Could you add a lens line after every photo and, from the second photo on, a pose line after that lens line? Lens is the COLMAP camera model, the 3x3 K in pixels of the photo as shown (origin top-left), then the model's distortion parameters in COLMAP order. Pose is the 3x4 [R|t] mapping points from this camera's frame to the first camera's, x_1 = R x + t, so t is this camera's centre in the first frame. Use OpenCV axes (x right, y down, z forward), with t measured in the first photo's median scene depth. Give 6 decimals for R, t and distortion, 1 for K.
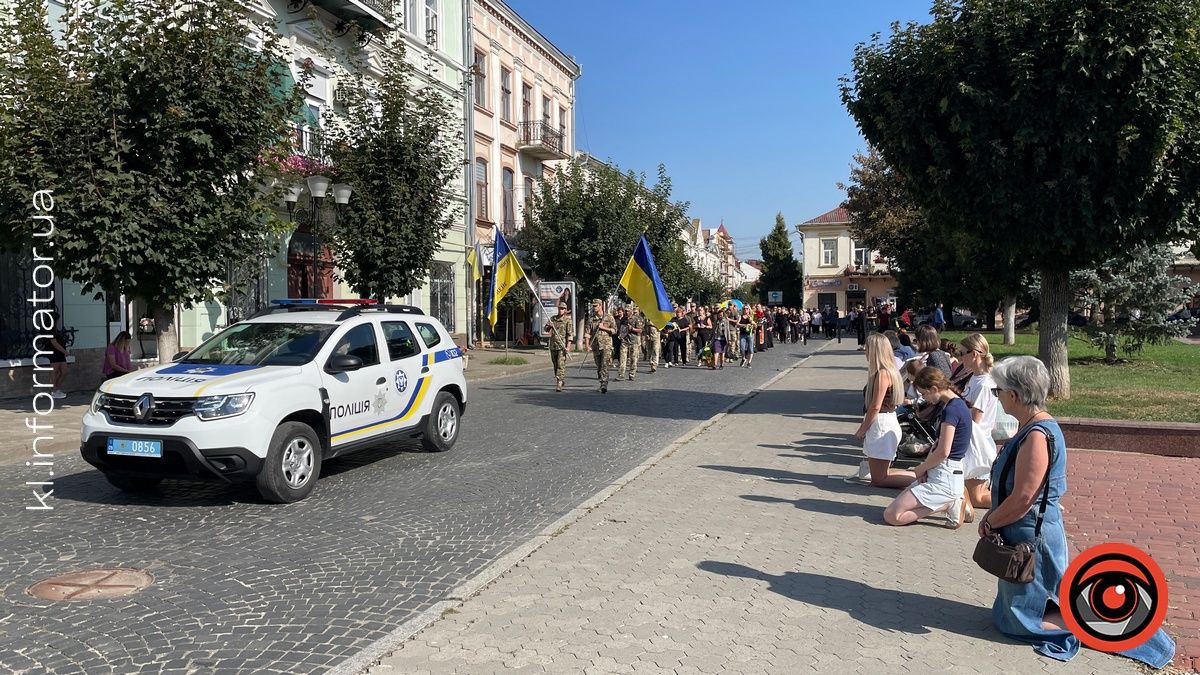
lens RADIAL K [[932.4, 0, 600.0], [0, 932.4, 337.5], [0, 0, 1]] dist [0.119029, -0.187614]
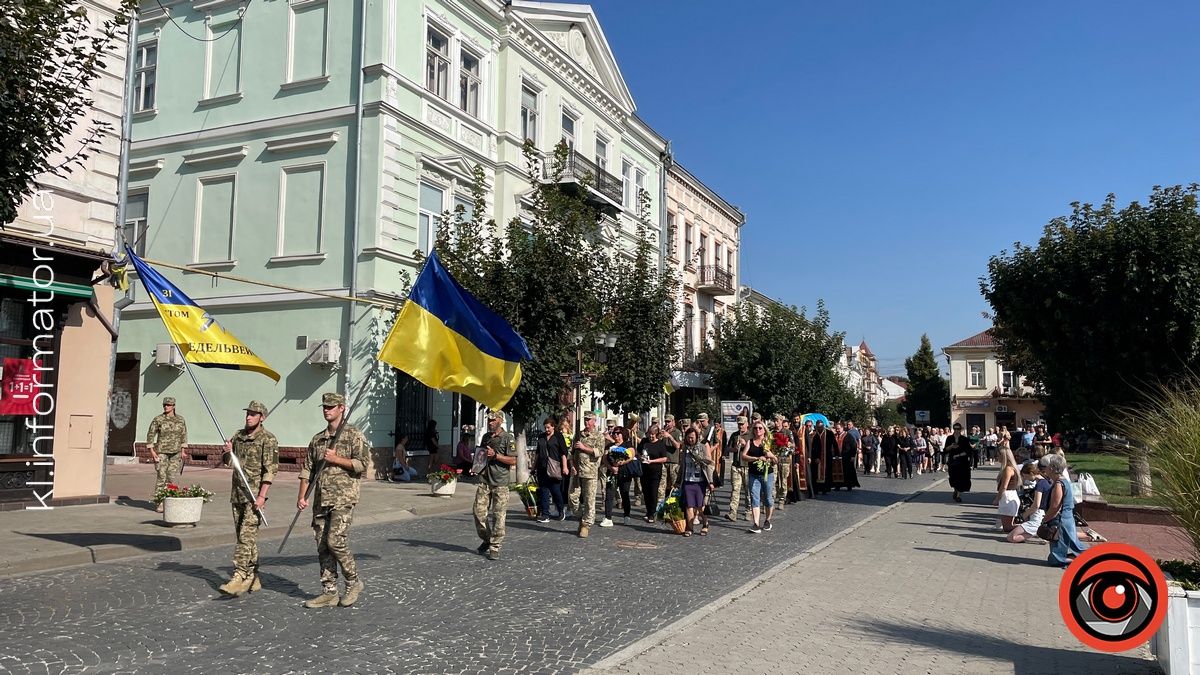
lens RADIAL K [[886.9, 0, 600.0], [0, 886.9, 337.5], [0, 0, 1]] dist [0.088151, -0.121627]
pose [[0.987340, 0.007310, -0.158451, -0.028792], [-0.026879, 0.992202, -0.121709, 0.002676], [0.156326, 0.124428, 0.979837, -0.120768]]
